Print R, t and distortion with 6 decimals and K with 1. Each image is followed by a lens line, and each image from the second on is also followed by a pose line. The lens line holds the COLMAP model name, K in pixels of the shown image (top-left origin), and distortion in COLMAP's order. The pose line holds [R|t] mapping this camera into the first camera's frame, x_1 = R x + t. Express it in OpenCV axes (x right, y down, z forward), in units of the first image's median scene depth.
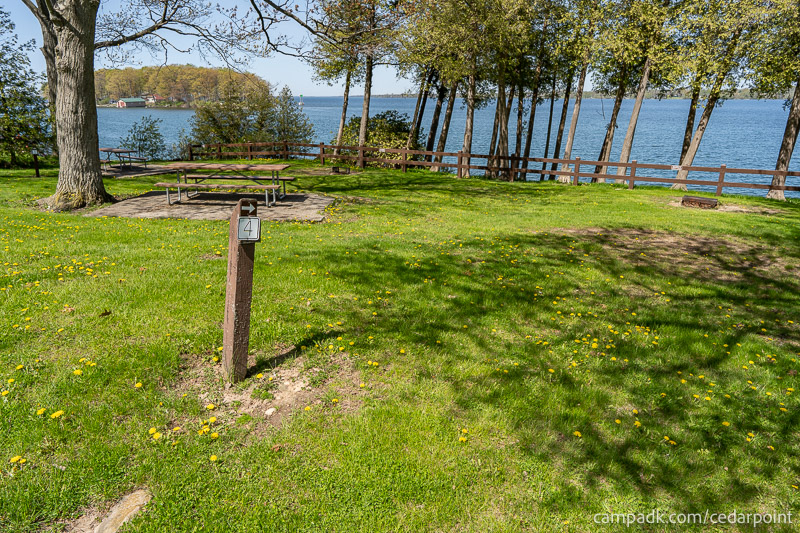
lens RADIAL K [[531.7, 0, 400.0], [0, 531.7, 266.5], [0, 0, 1]] dist [-0.002186, 0.004838]
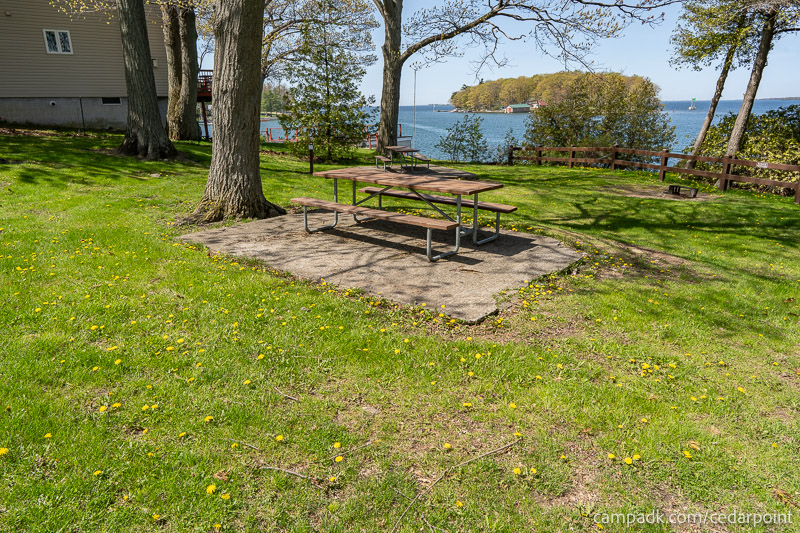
lens RADIAL K [[531.7, 0, 400.0], [0, 531.7, 266.5], [0, 0, 1]] dist [-0.002186, 0.004838]
pose [[0.788343, 0.167264, -0.592063, 0.020025], [-0.172714, 0.983804, 0.047964, -0.052849], [0.590496, 0.064445, 0.804463, 0.230763]]
